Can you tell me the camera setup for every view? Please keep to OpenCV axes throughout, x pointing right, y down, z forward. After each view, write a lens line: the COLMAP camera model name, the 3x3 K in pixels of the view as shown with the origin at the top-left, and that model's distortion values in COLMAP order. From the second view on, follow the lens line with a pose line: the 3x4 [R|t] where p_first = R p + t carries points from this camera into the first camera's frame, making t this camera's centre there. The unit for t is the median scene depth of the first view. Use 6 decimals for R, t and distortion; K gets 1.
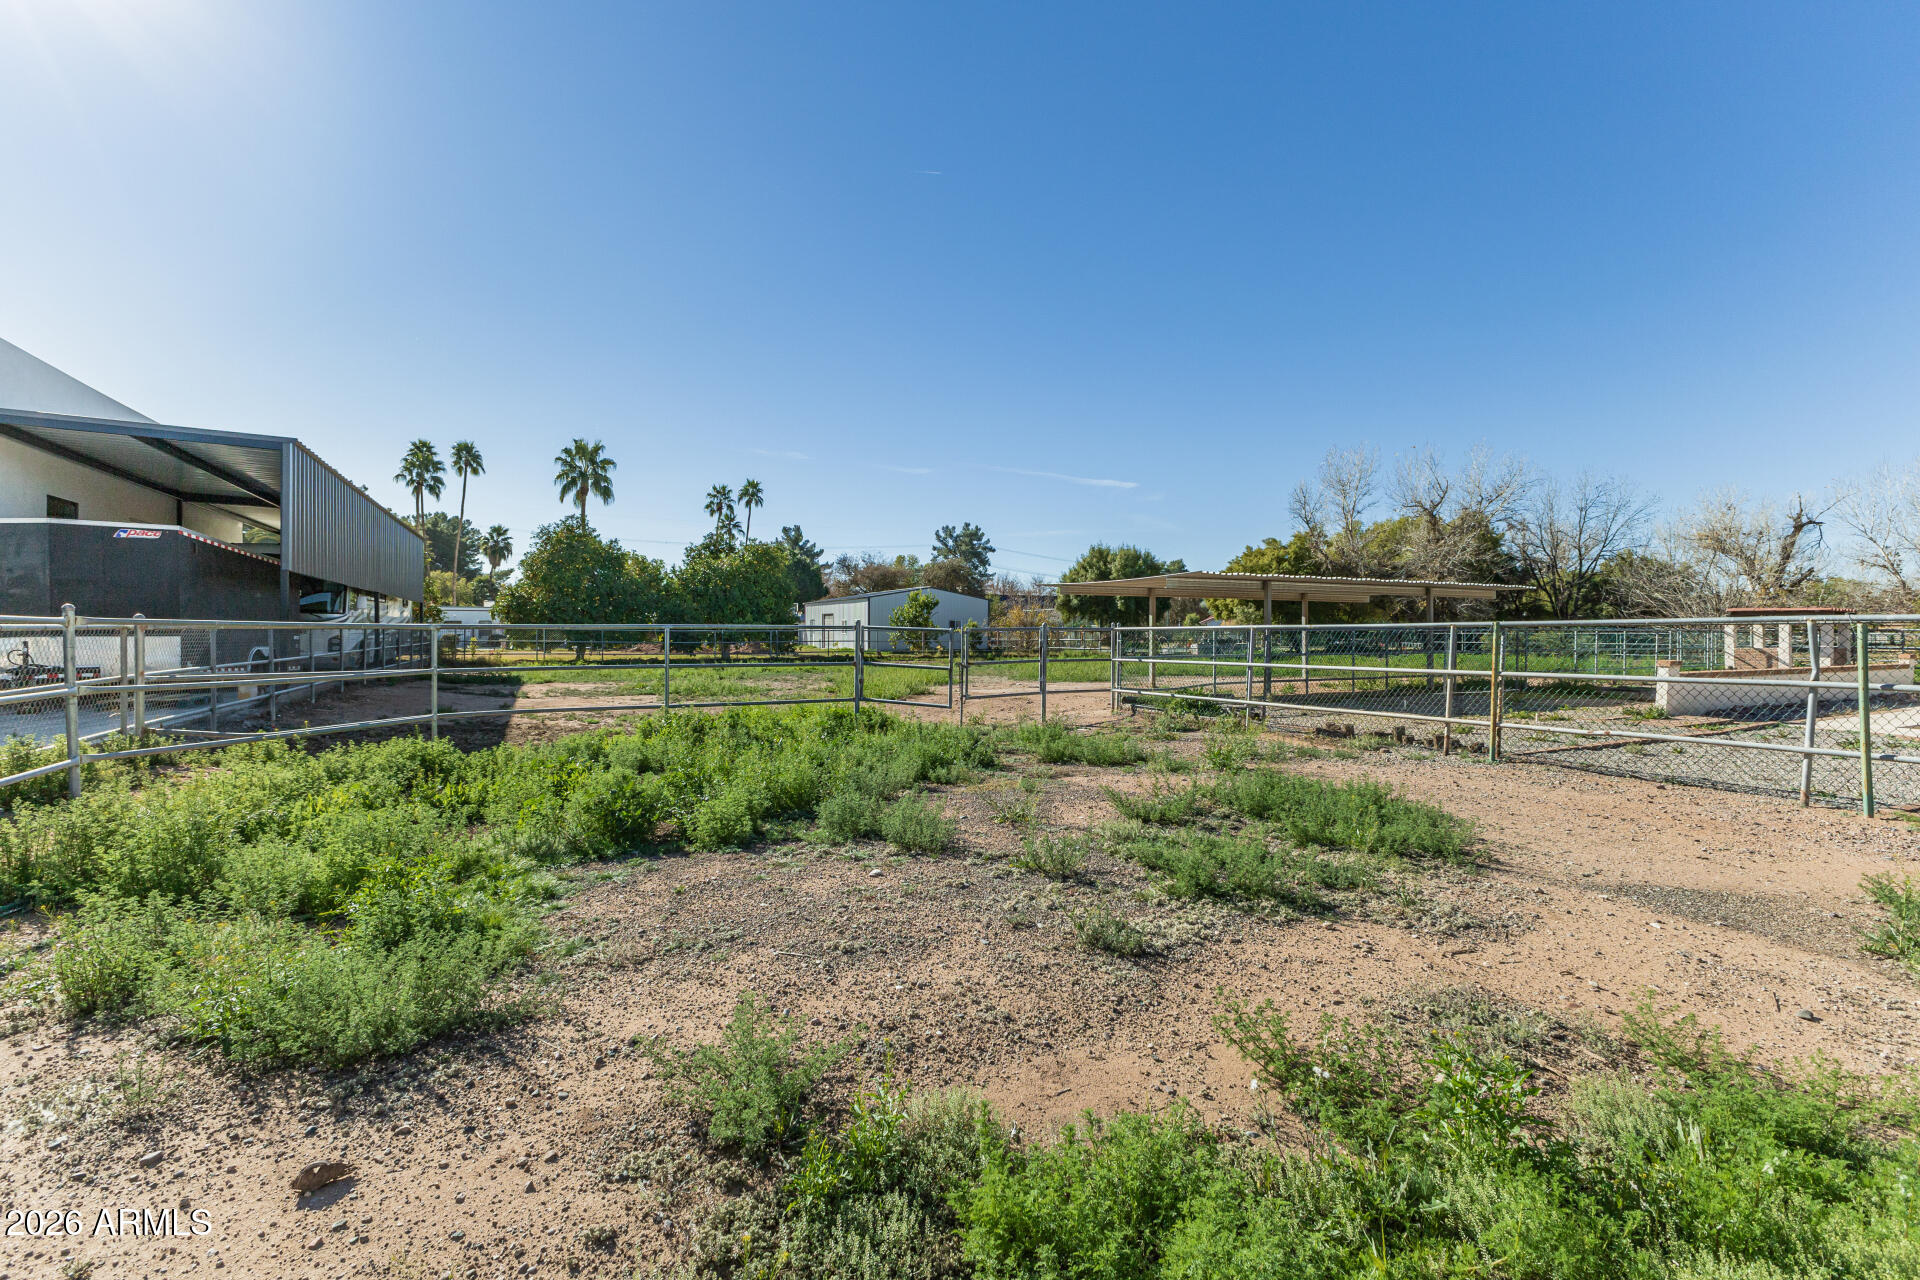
lens RADIAL K [[823.3, 0, 969.9], [0, 823.3, 628.6], [0, 0, 1]] dist [0.010631, -0.002132]
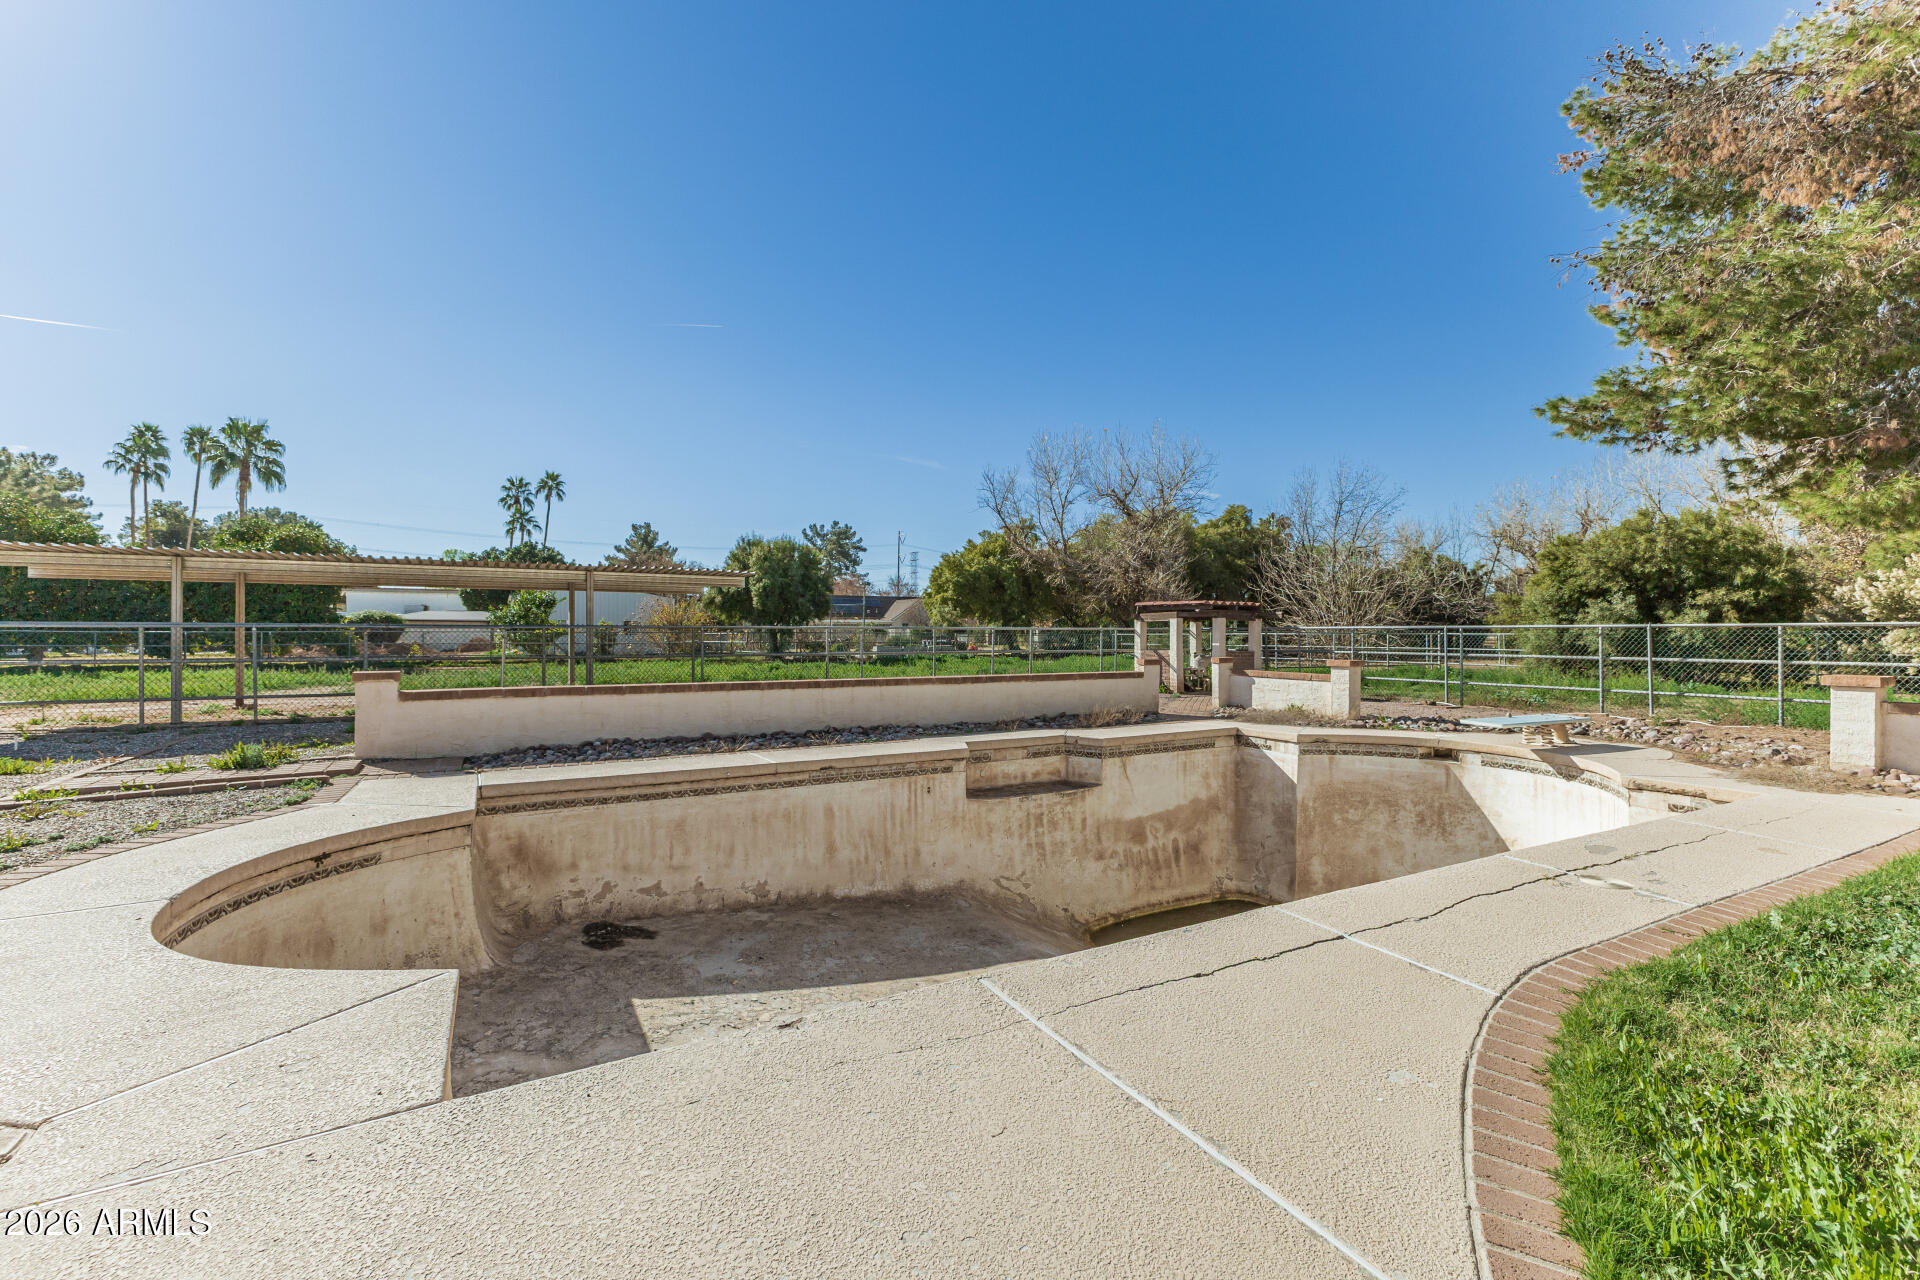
lens RADIAL K [[823.3, 0, 963.9], [0, 823.3, 633.0], [0, 0, 1]] dist [0.010631, -0.002132]
pose [[0.999402, -0.000650, 0.034579, 0.206502], [0.000588, 0.999998, 0.001795, 0.001477], [-0.034580, -0.001774, 0.999400, 0.057030]]
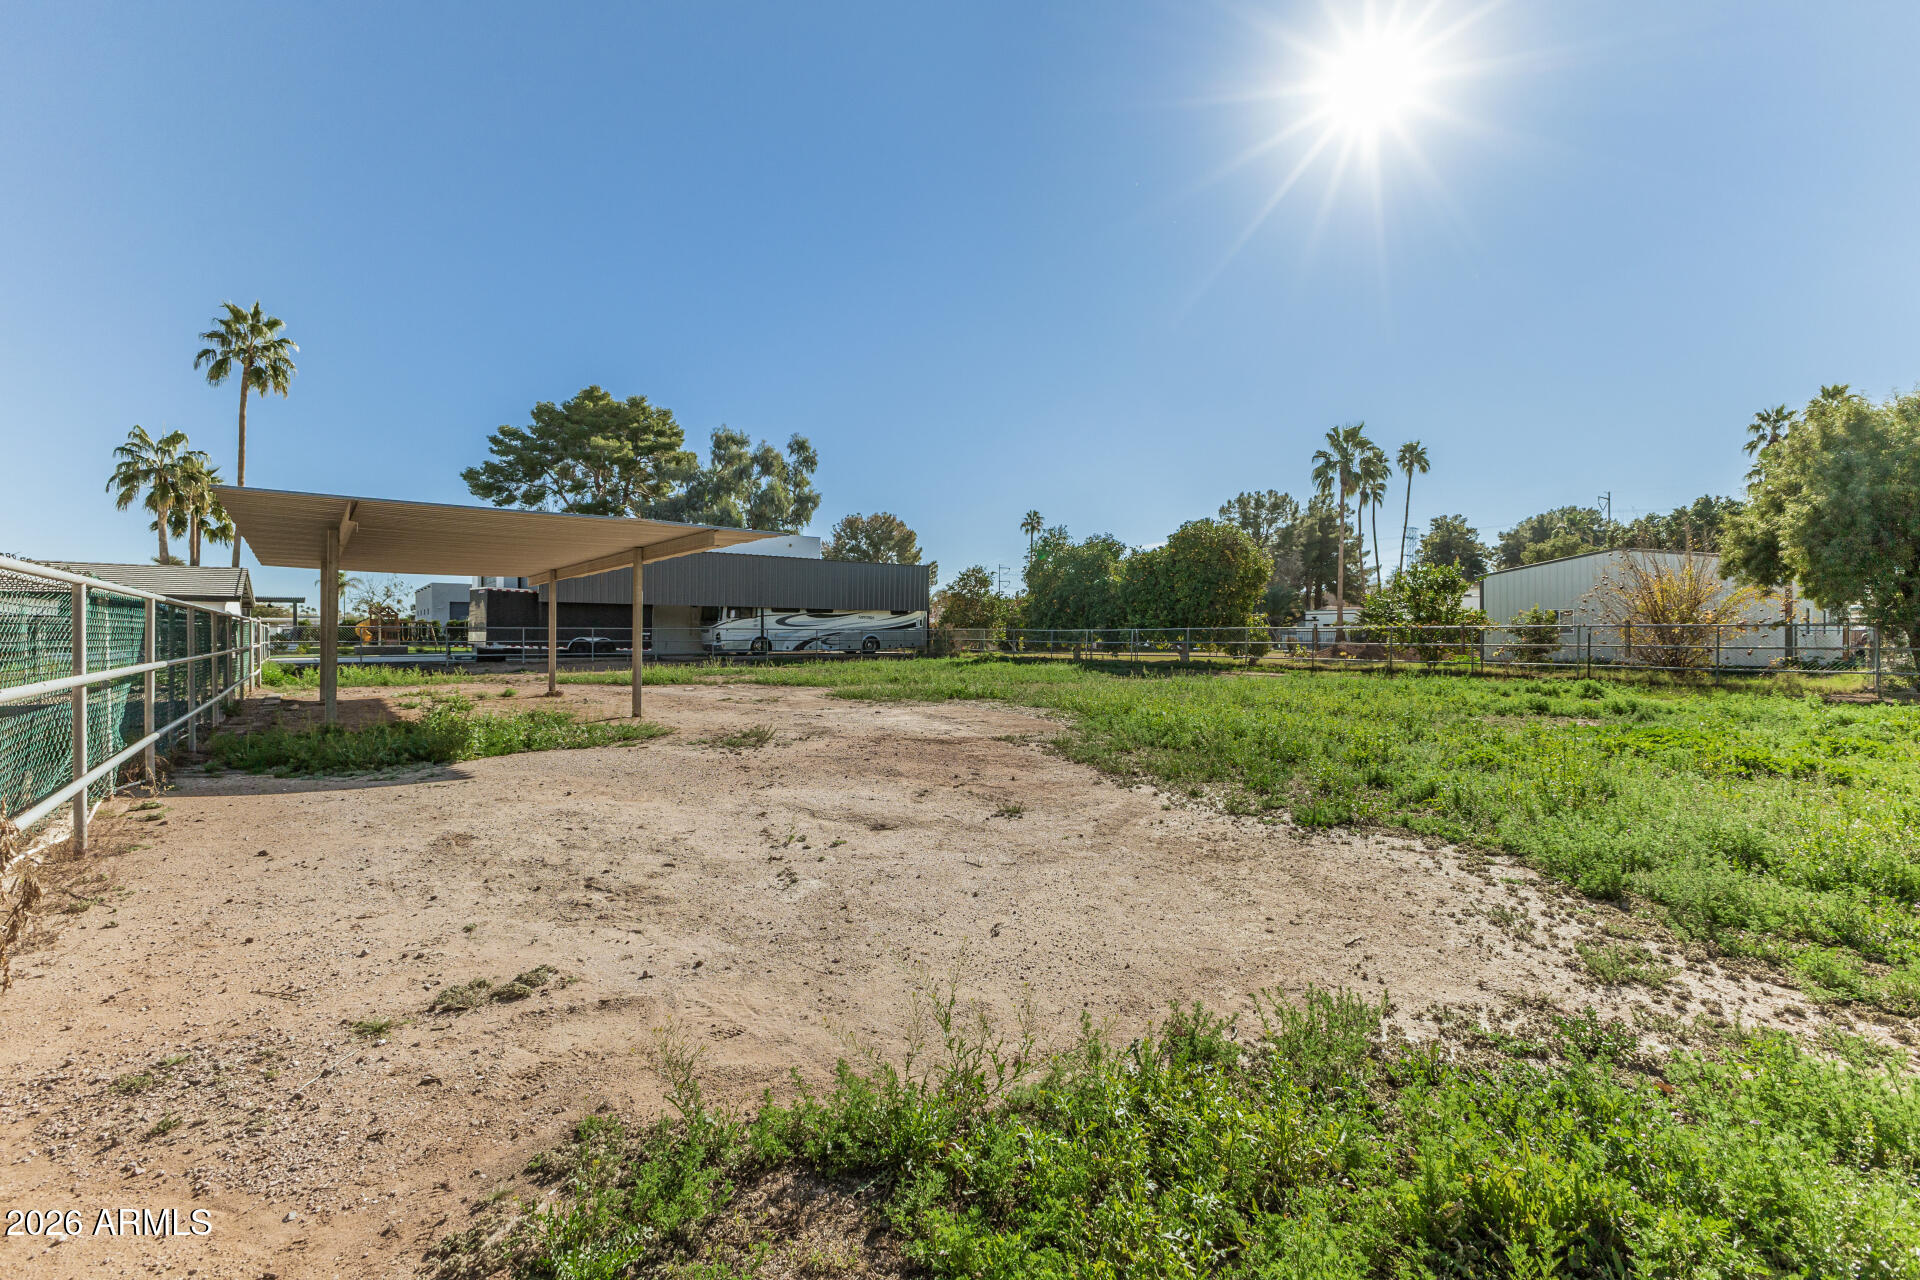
lens RADIAL K [[823.3, 0, 959.9], [0, 823.3, 634.4], [0, 0, 1]] dist [0.010631, -0.002132]
pose [[0.181234, -0.002963, -0.983436, 0.268612], [0.003283, 0.999992, -0.002407, 0.004470], [0.983435, -0.002792, 0.181242, 0.306593]]
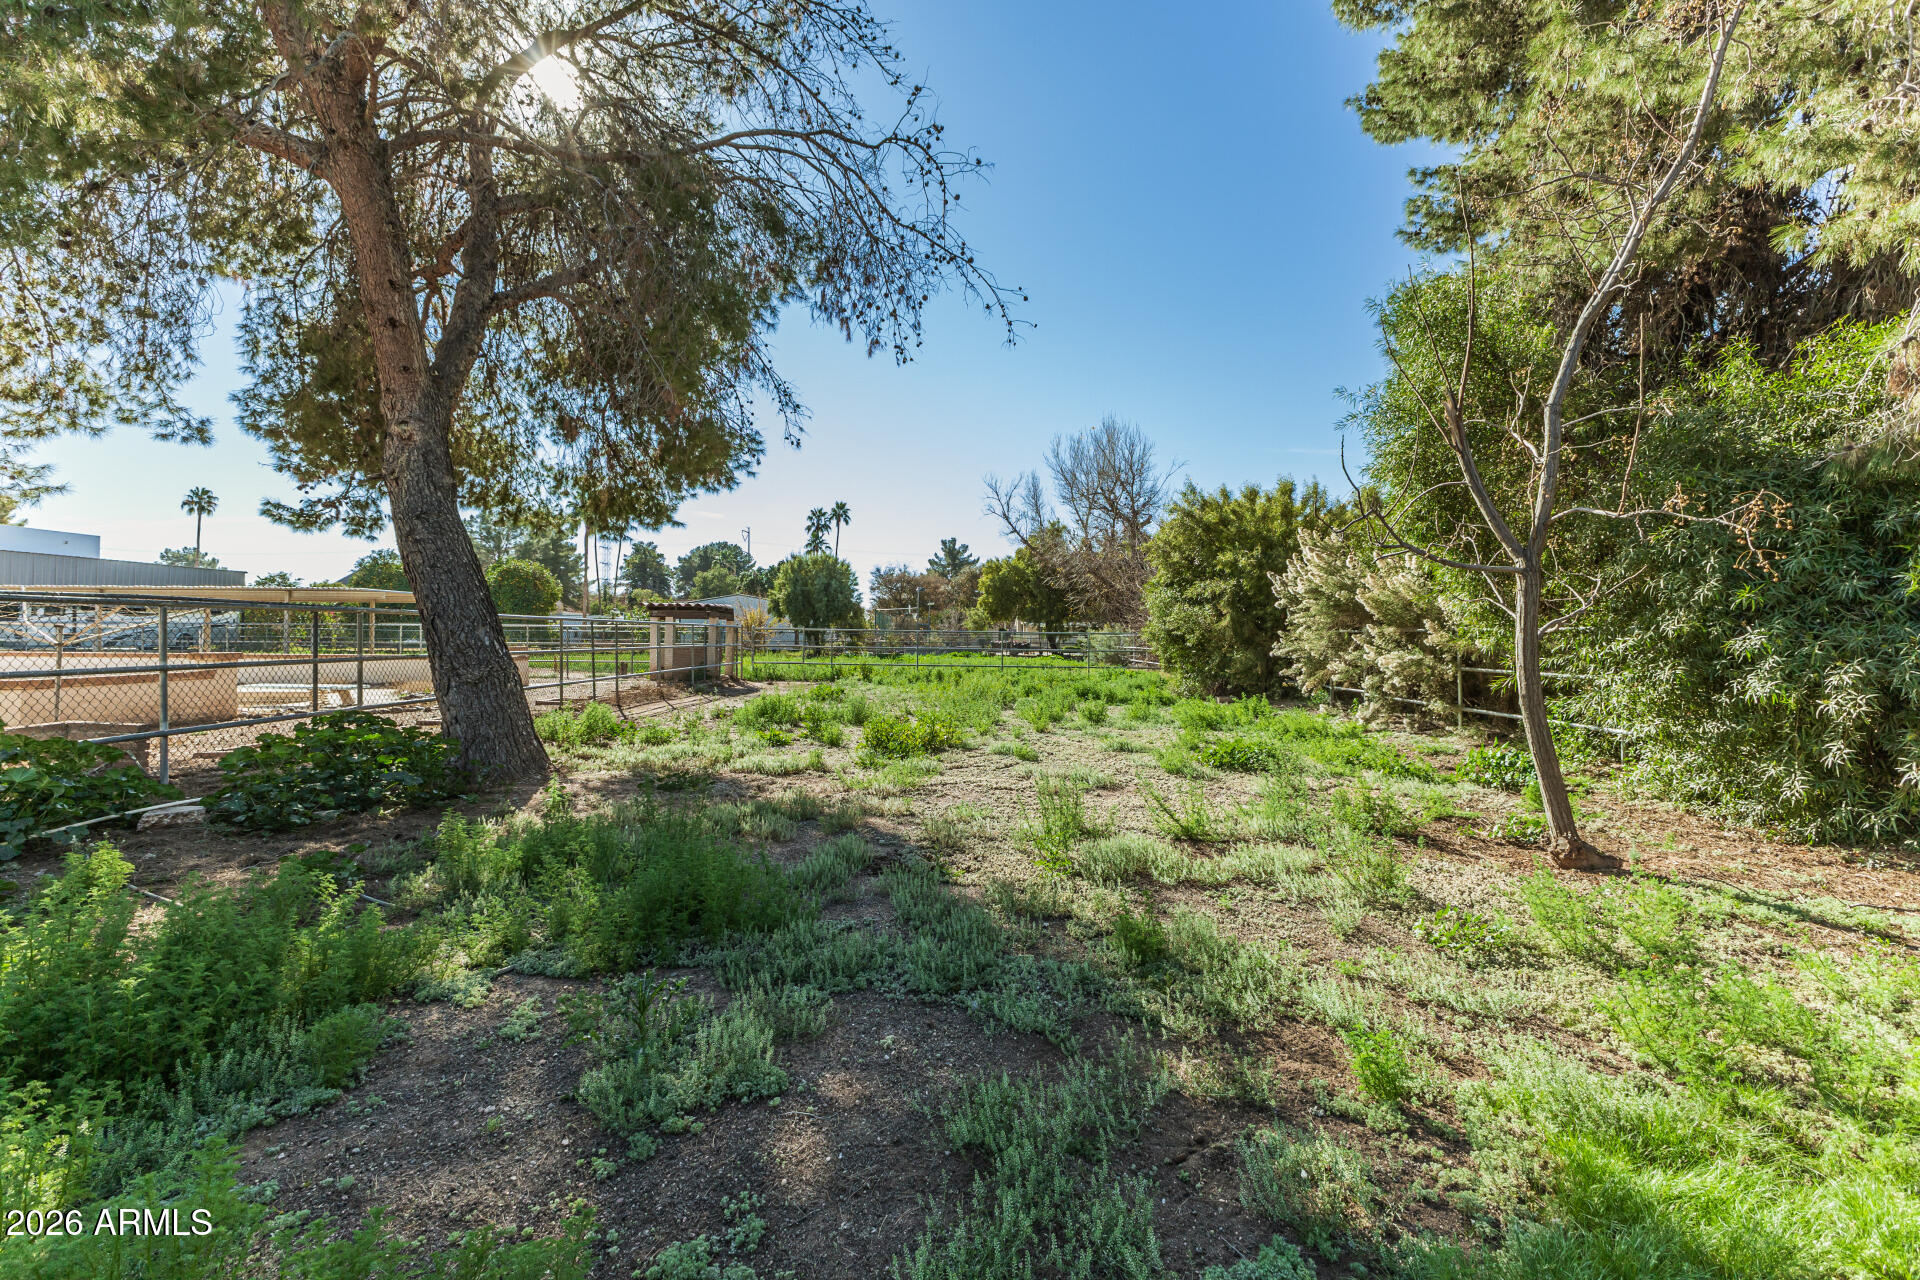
lens RADIAL K [[823.3, 0, 962.2], [0, 823.3, 631.9], [0, 0, 1]] dist [0.010631, -0.002132]
pose [[0.890654, 0.000725, -0.454682, 0.483614], [-0.003046, 0.999986, -0.004372, 0.003668], [0.454672, 0.005279, 0.890643, 0.083027]]
